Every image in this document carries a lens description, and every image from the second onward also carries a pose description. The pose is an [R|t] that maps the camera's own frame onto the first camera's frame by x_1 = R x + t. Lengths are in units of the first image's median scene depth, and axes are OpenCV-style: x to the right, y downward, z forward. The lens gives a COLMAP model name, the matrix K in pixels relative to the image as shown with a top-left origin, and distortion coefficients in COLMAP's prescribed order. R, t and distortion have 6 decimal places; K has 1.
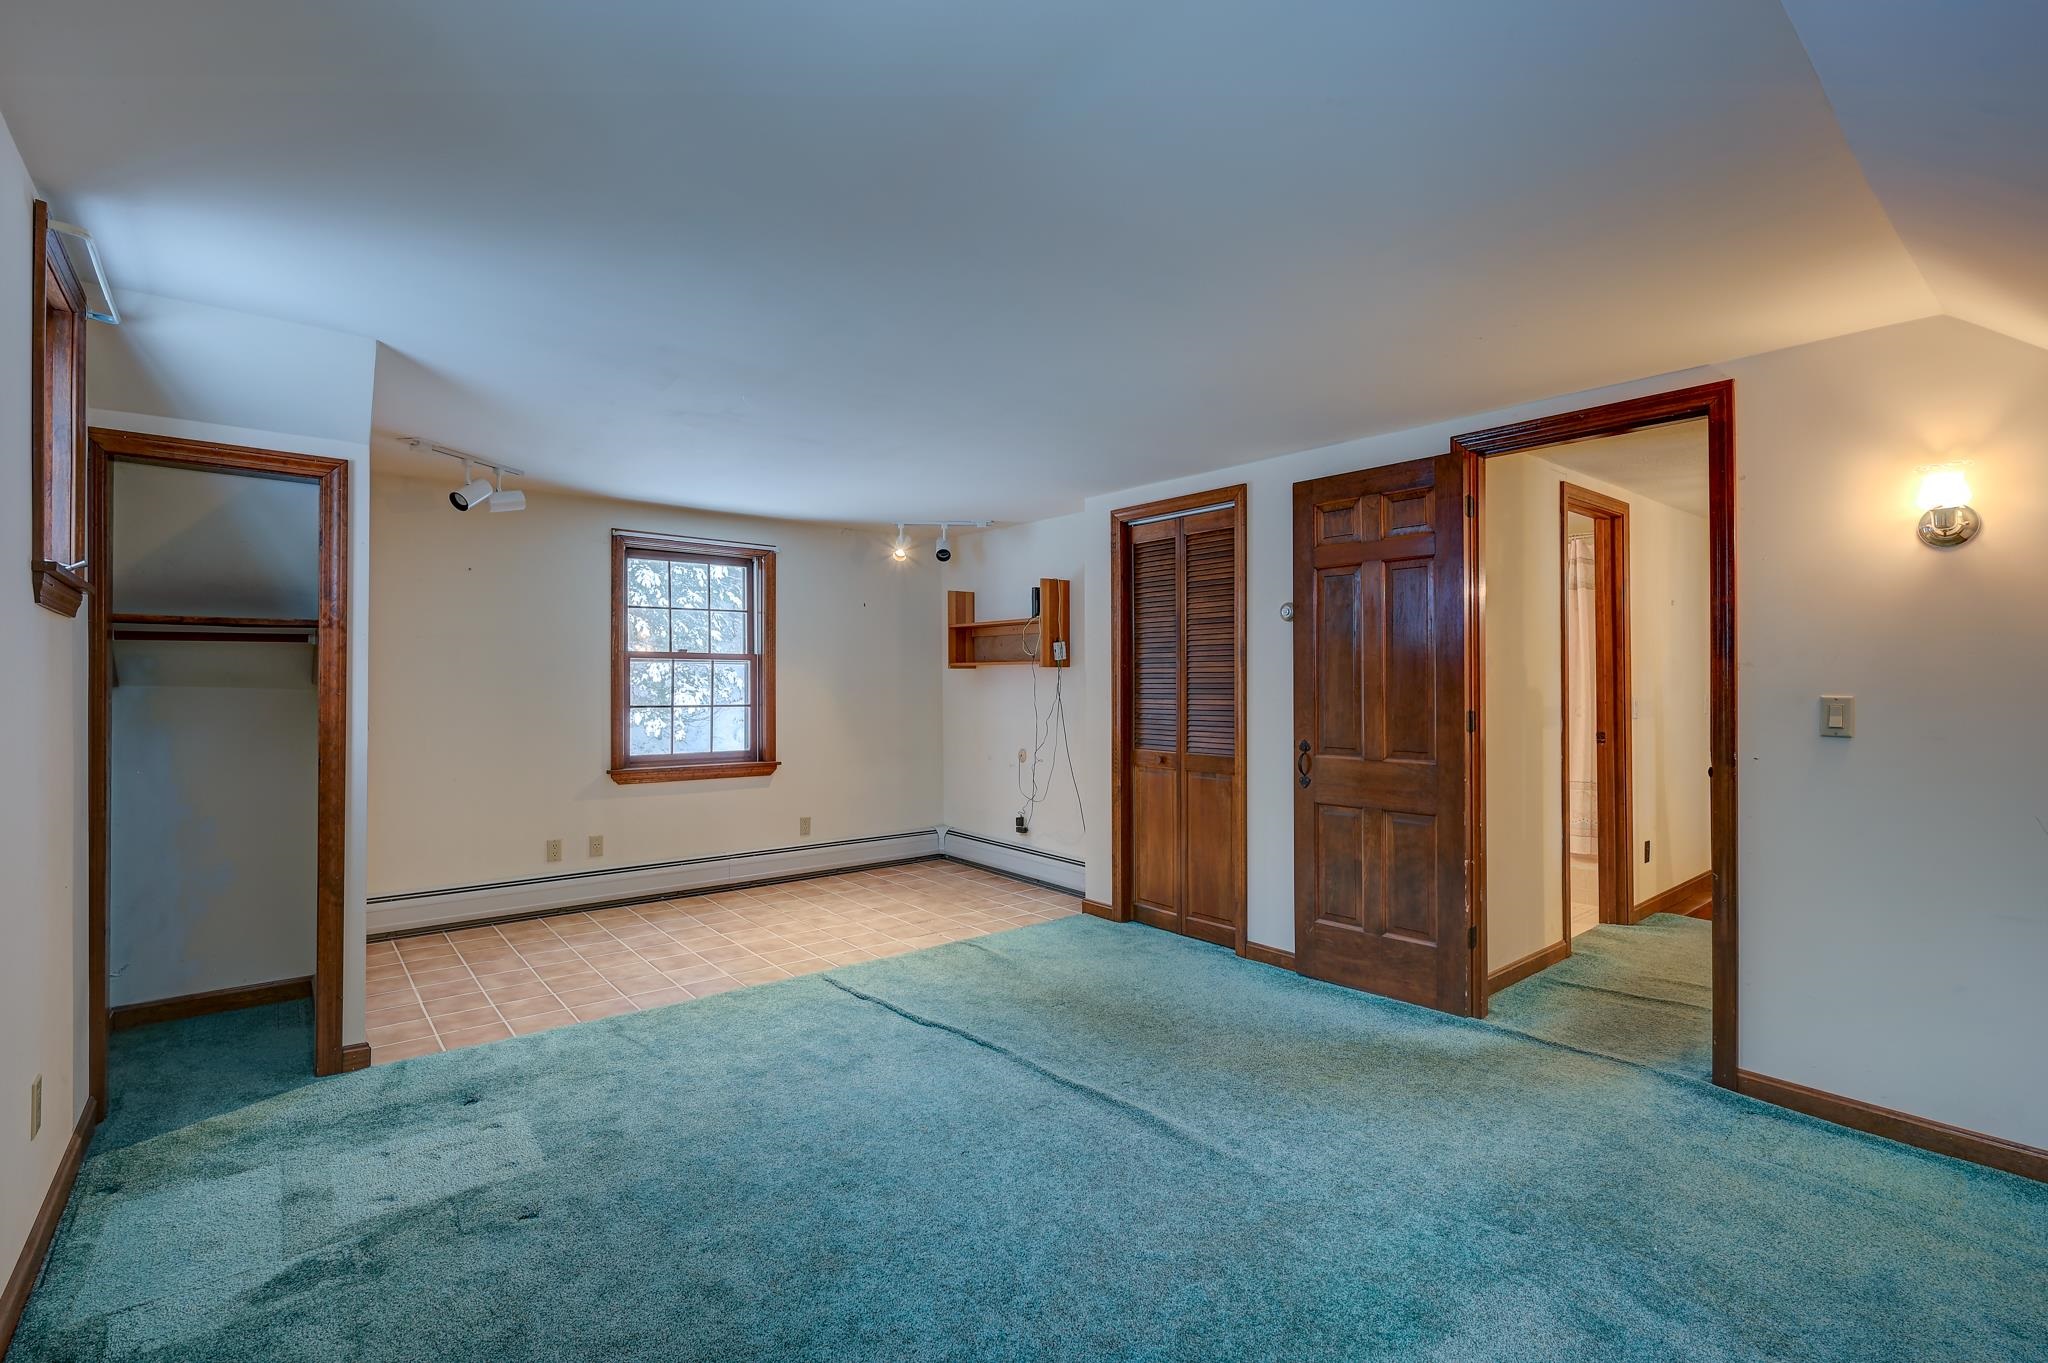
lens RADIAL K [[921.8, 0, 1030.8], [0, 921.8, 675.9], [0, 0, 1]] dist [-0.001406, 0.000478]
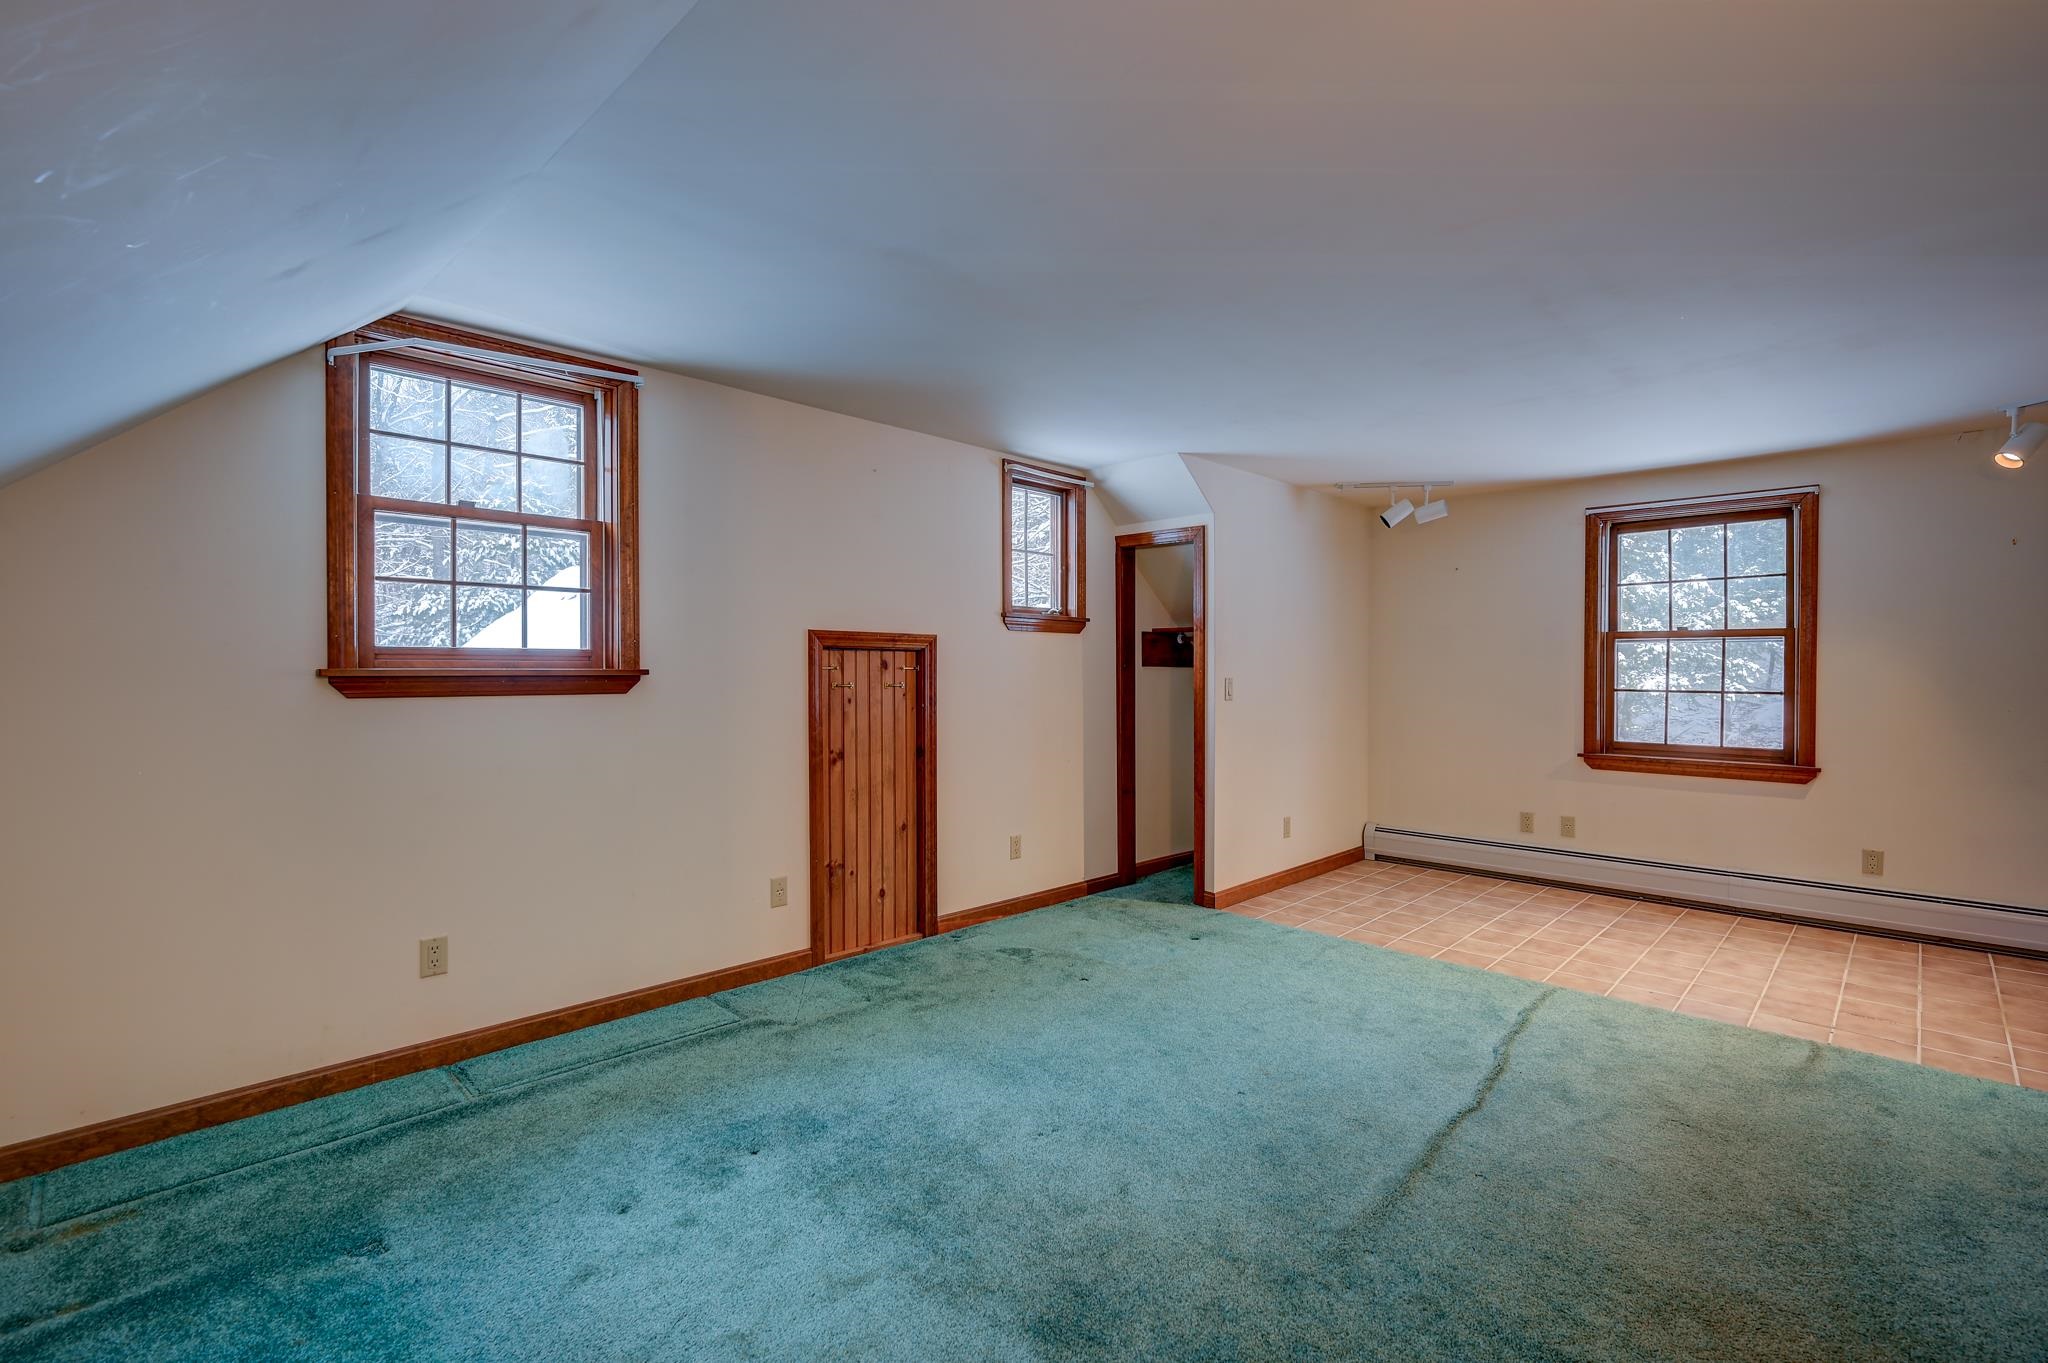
lens RADIAL K [[921.8, 0, 1030.8], [0, 921.8, 675.9], [0, 0, 1]] dist [-0.001406, 0.000478]
pose [[0.097612, 0.007534, -0.995196, 0.585780], [0.007078, 0.999941, 0.008264, 0.008236], [0.995199, -0.007850, 0.097553, 0.386984]]
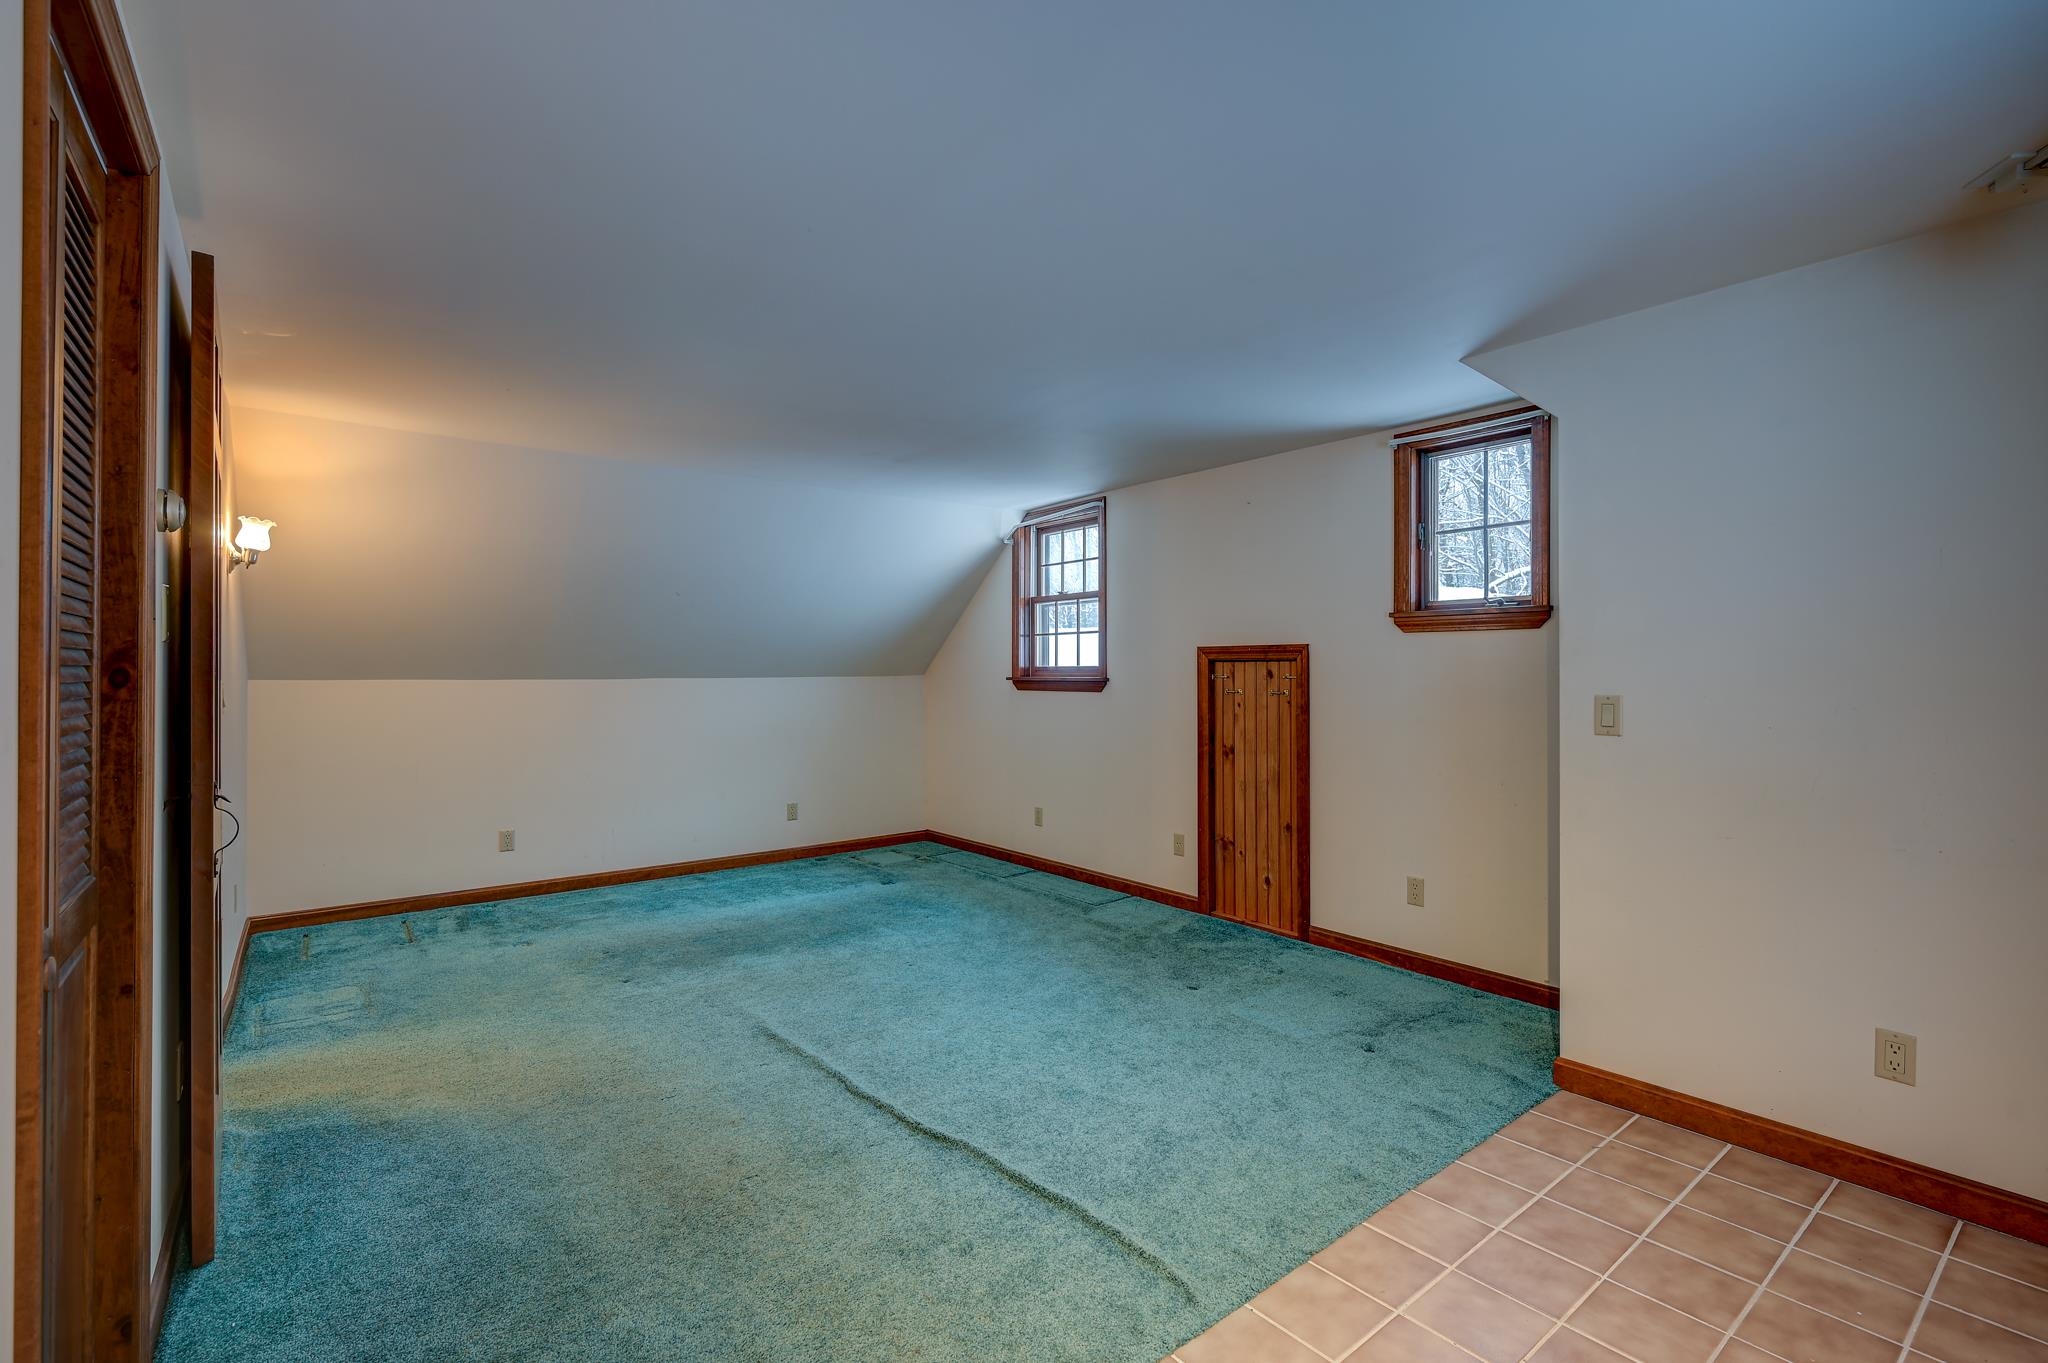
lens RADIAL K [[921.8, 0, 1030.8], [0, 921.8, 675.9], [0, 0, 1]] dist [-0.001406, 0.000478]
pose [[-0.999651, 0.001901, 0.026341, -0.150961], [0.001764, 0.999985, -0.005244, 0.010669], [-0.026351, -0.005196, -0.999639, 1.406439]]
